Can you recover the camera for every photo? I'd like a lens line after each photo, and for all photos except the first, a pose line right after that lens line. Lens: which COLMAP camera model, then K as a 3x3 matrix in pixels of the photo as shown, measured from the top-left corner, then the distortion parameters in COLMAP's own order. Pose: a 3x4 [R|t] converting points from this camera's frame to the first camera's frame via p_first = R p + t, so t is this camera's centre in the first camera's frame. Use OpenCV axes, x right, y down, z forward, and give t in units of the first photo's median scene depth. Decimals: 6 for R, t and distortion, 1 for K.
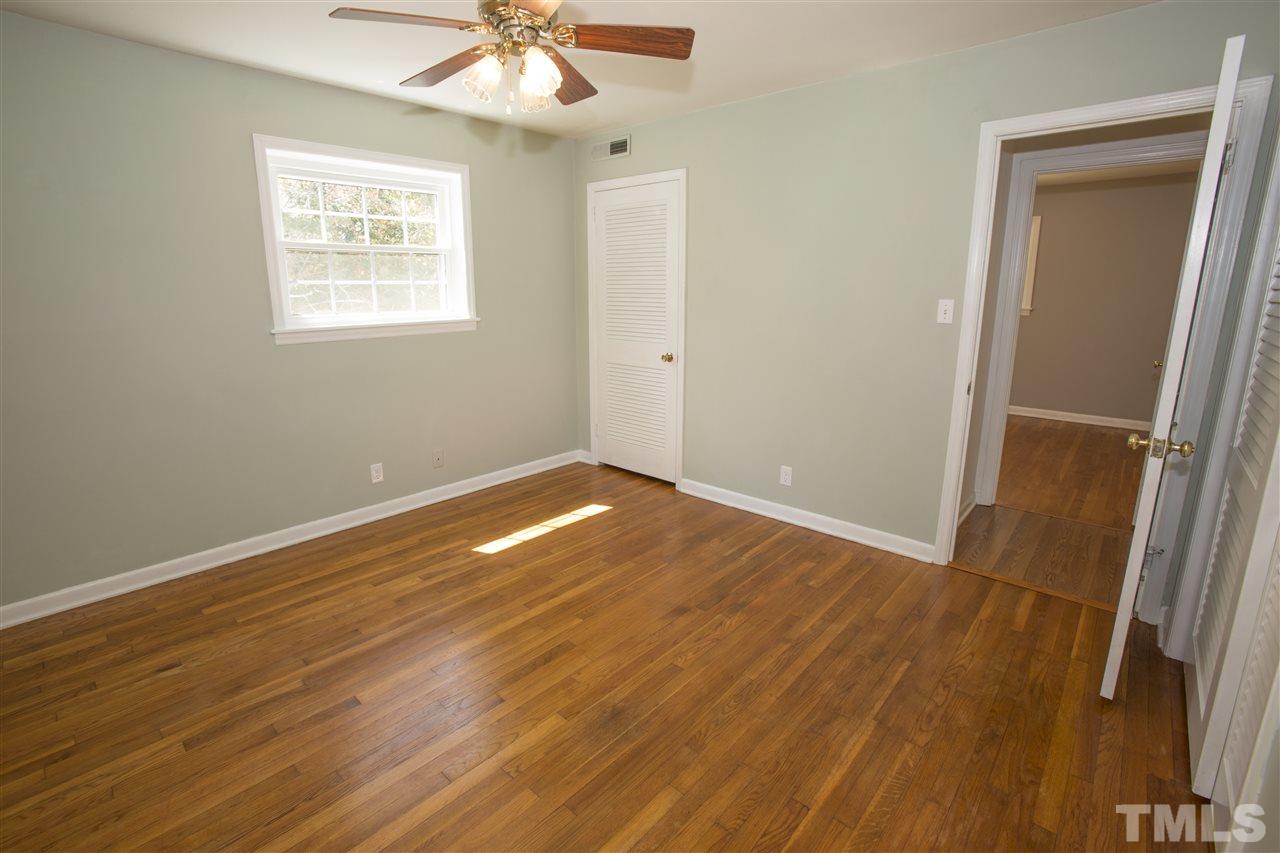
lens RADIAL K [[576.5, 0, 630.3], [0, 576.5, 412.9], [0, 0, 1]] dist [-0.041998, 0.000496]
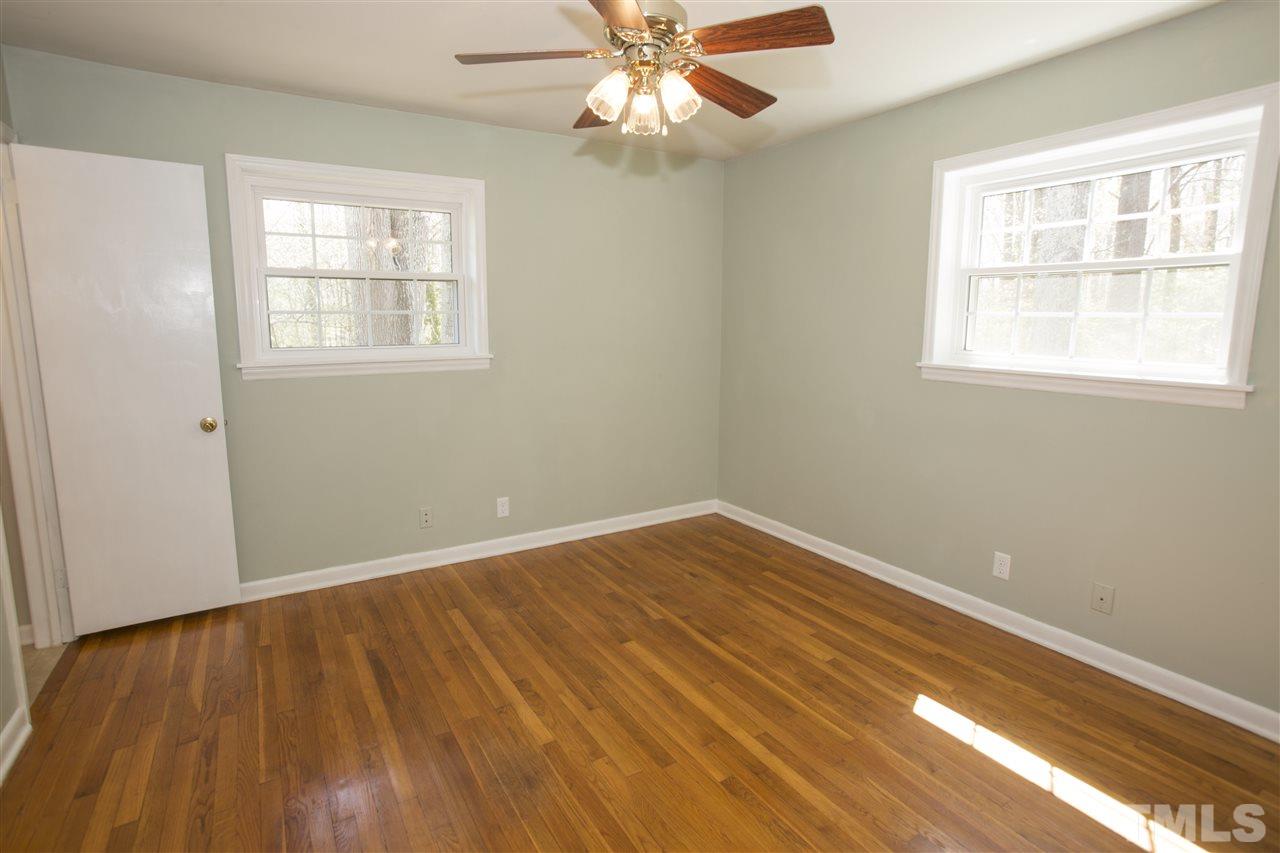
lens RADIAL K [[650.8, 0, 646.6], [0, 650.8, 412.9], [0, 0, 1]] dist [-0.022691, 0.000639]
pose [[-0.265674, 0.139779, -0.953876, 0.579542], [-0.212462, 0.956618, 0.199355, -0.196692], [0.940360, 0.255626, -0.224451, 0.879718]]
